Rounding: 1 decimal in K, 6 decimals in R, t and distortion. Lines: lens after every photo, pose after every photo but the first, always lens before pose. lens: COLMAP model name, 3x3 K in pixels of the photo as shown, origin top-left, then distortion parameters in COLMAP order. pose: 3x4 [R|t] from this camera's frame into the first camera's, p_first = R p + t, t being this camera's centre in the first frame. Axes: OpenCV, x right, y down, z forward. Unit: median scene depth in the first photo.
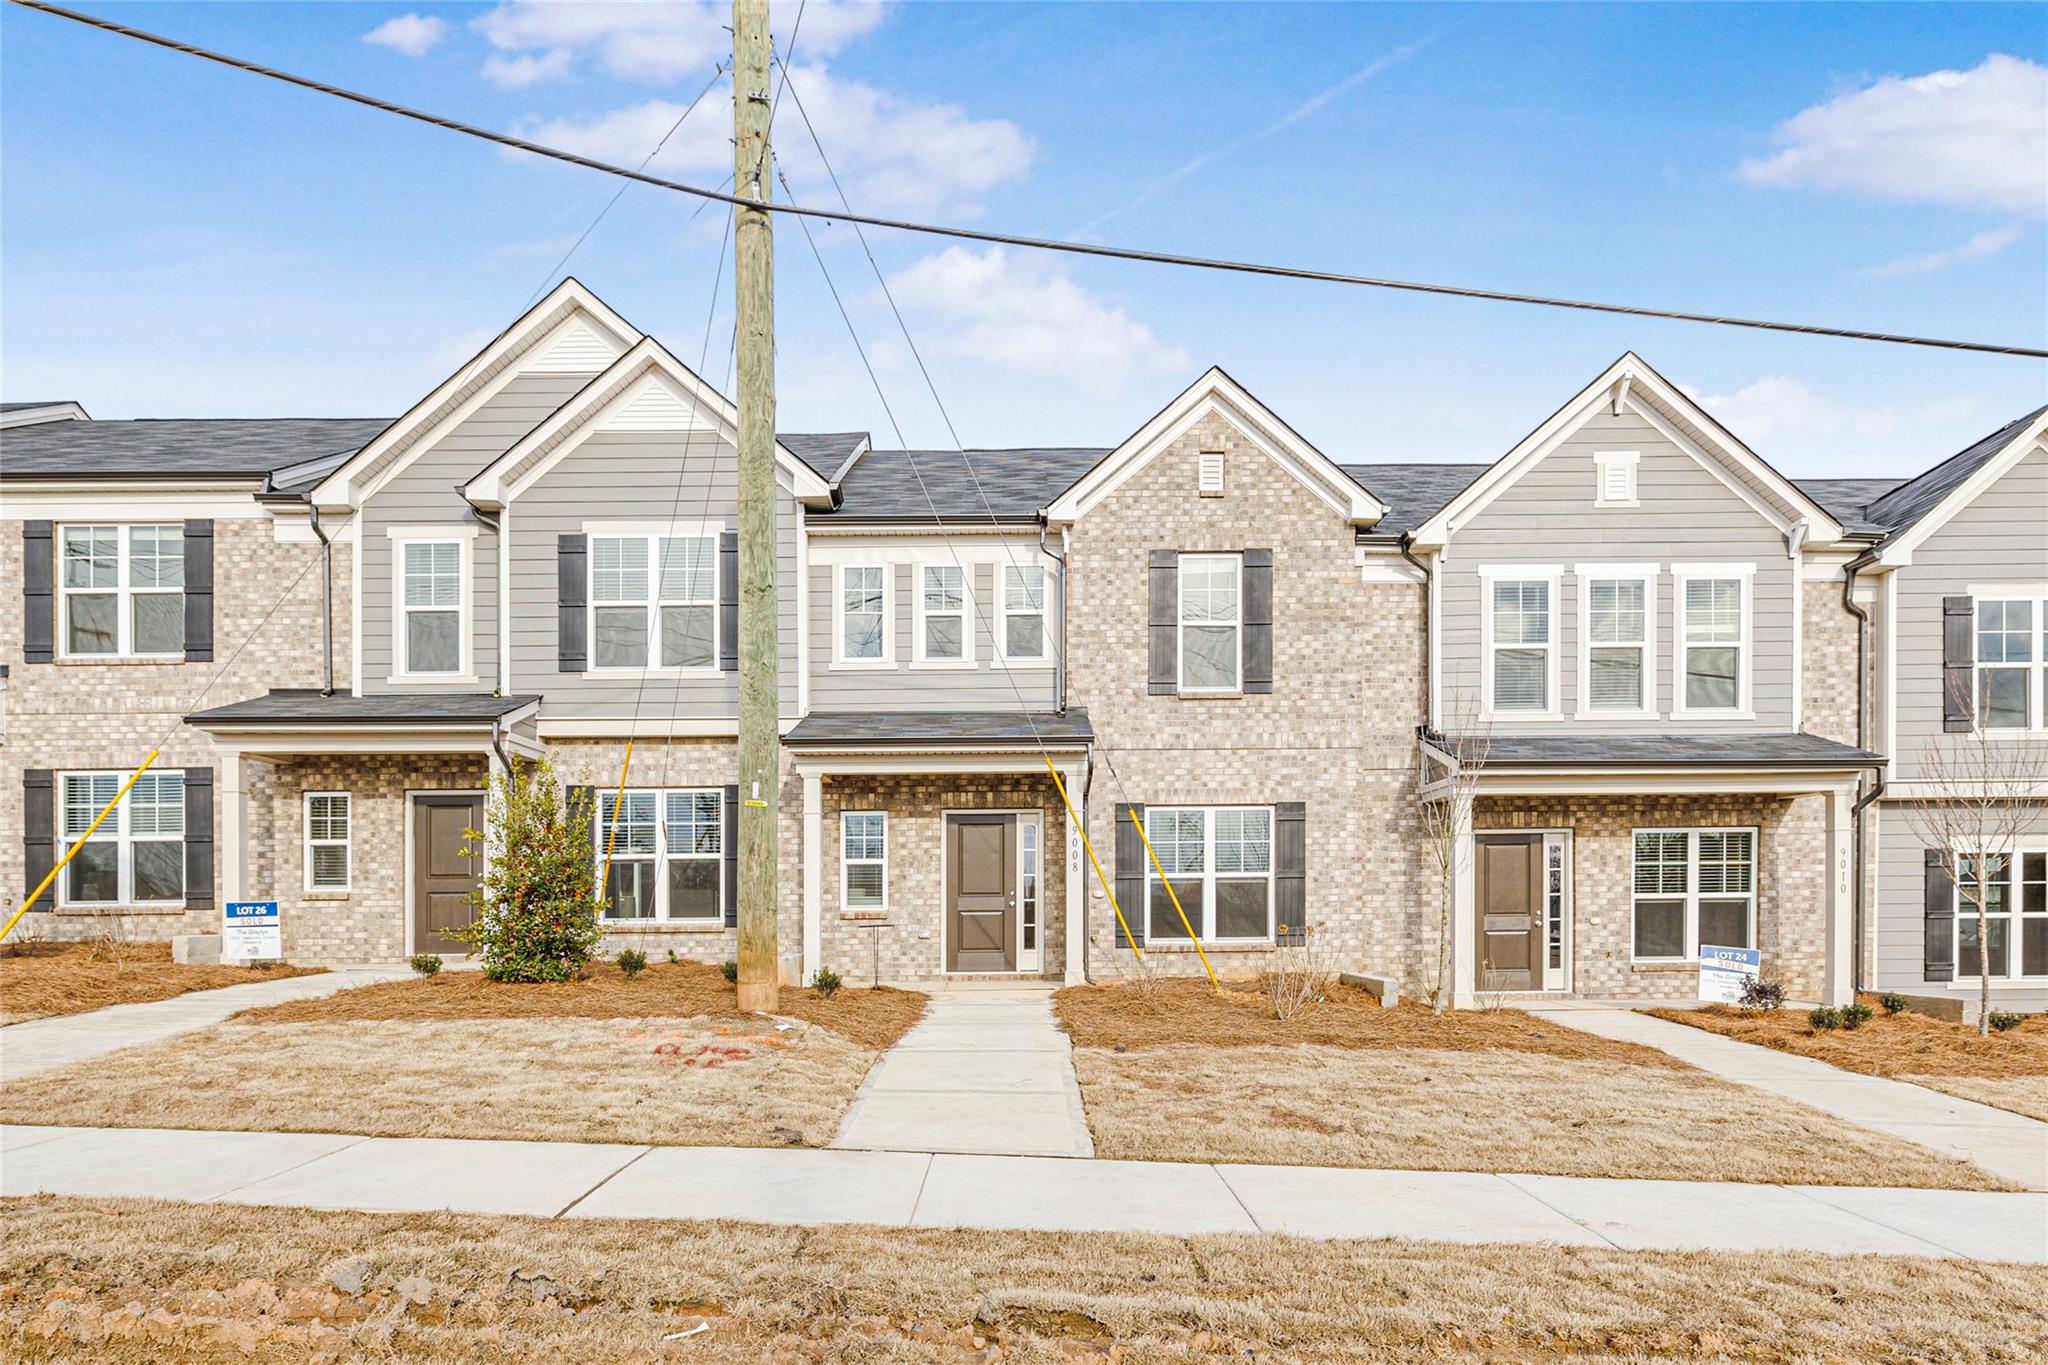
lens RADIAL K [[871.2, 0, 1018.1], [0, 871.2, 733.5], [0, 0, 1]] dist [0.009600, -0.000575]
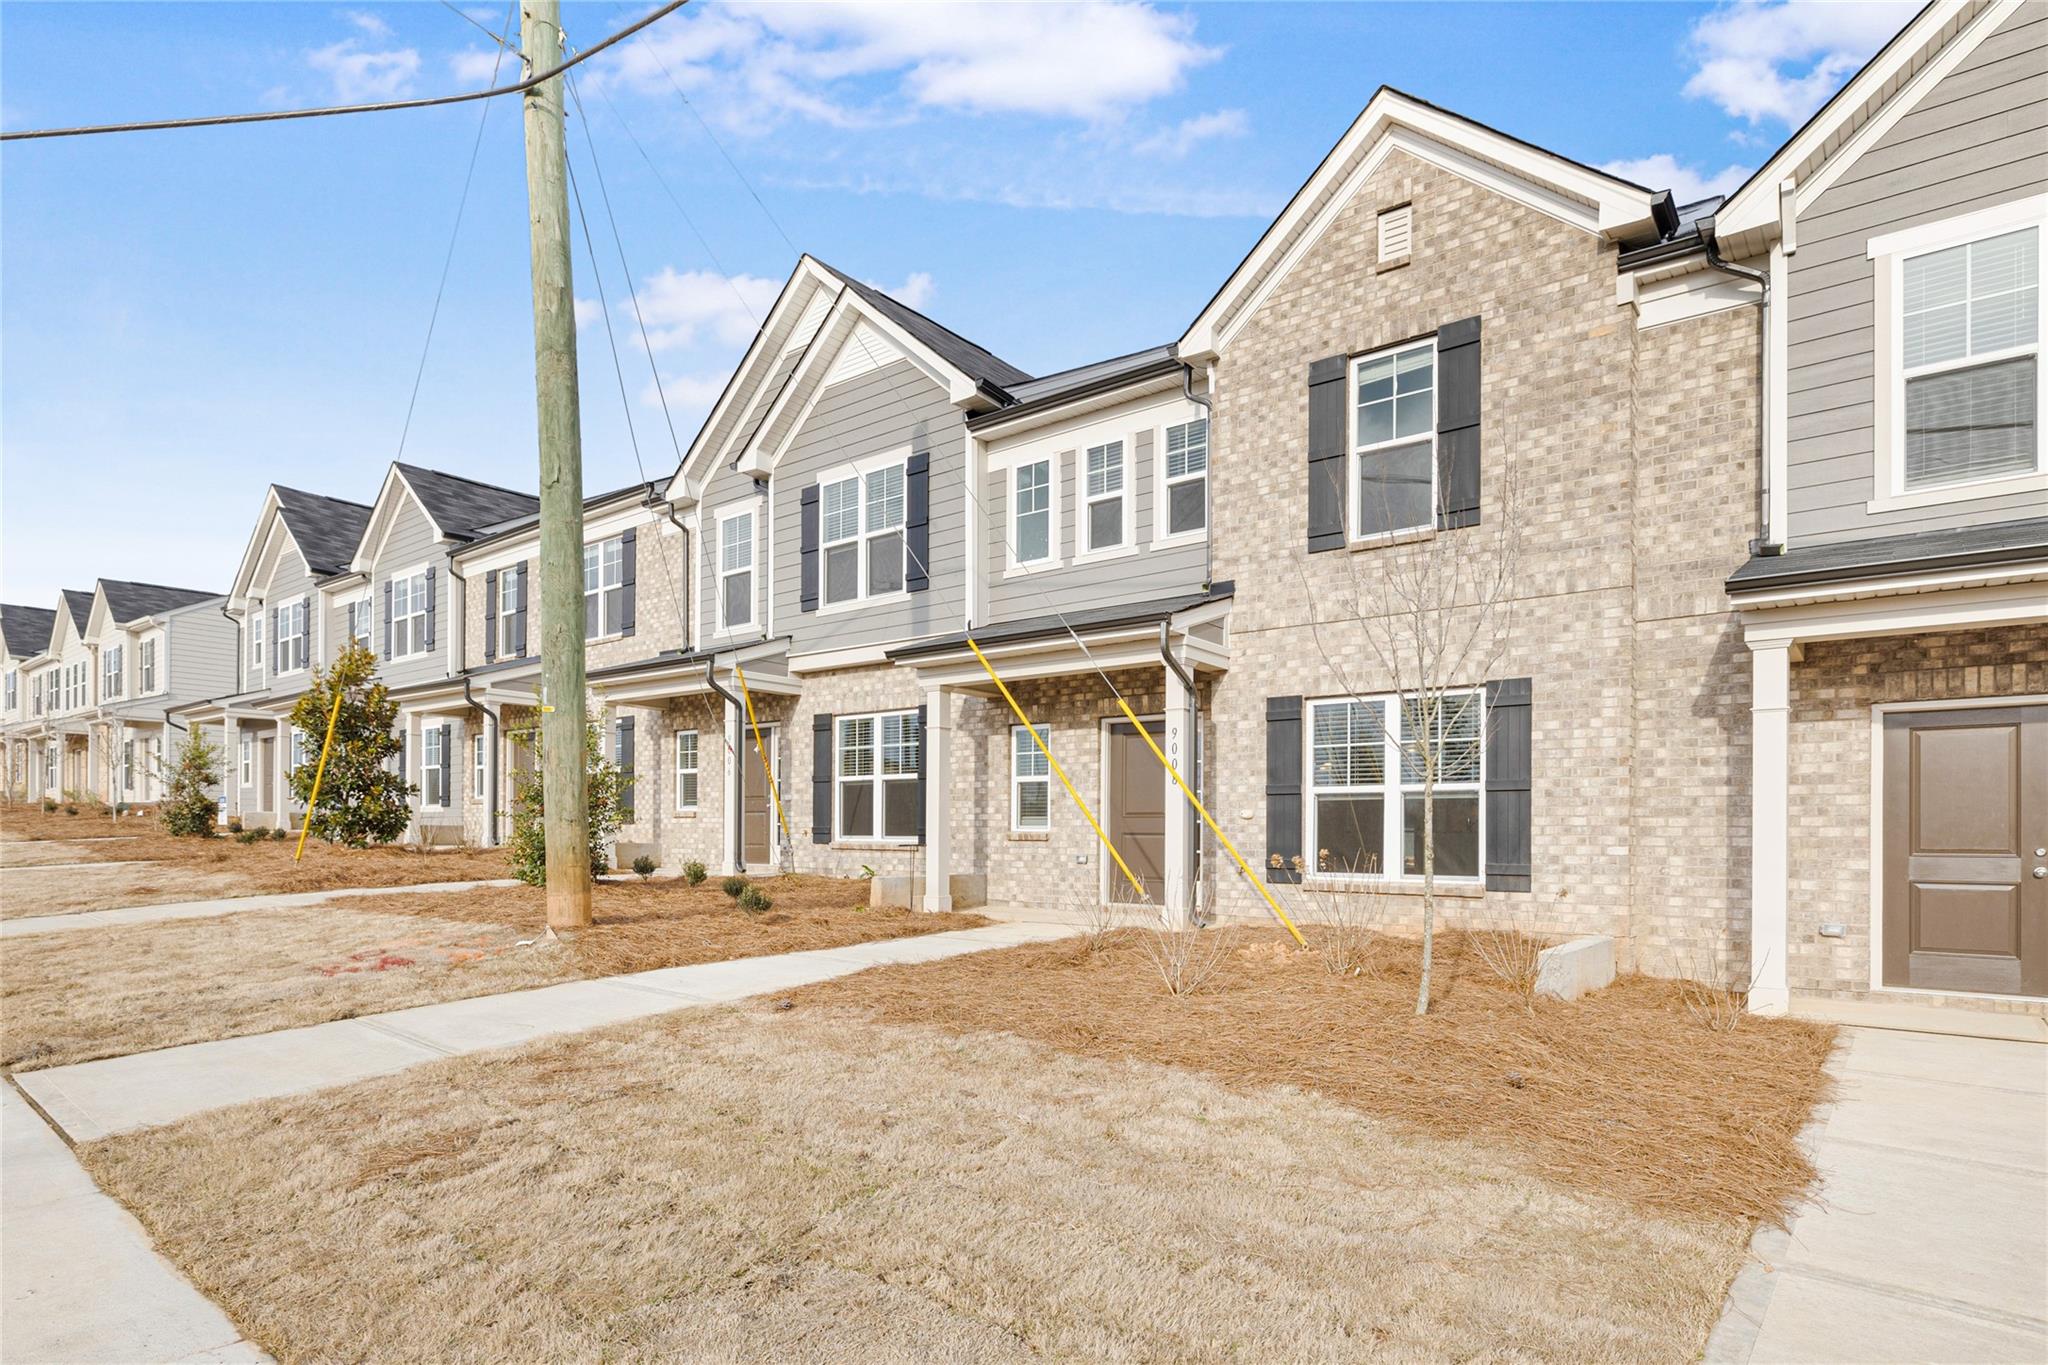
lens RADIAL K [[871.2, 0, 1024.1], [0, 871.2, 680.7], [0, 0, 1]] dist [0.009600, -0.000575]
pose [[0.864387, -0.071944, -0.497654, 0.297547], [0.082984, 0.996551, 0.000069, 0.044377], [0.495933, -0.041357, 0.867376, 0.207299]]
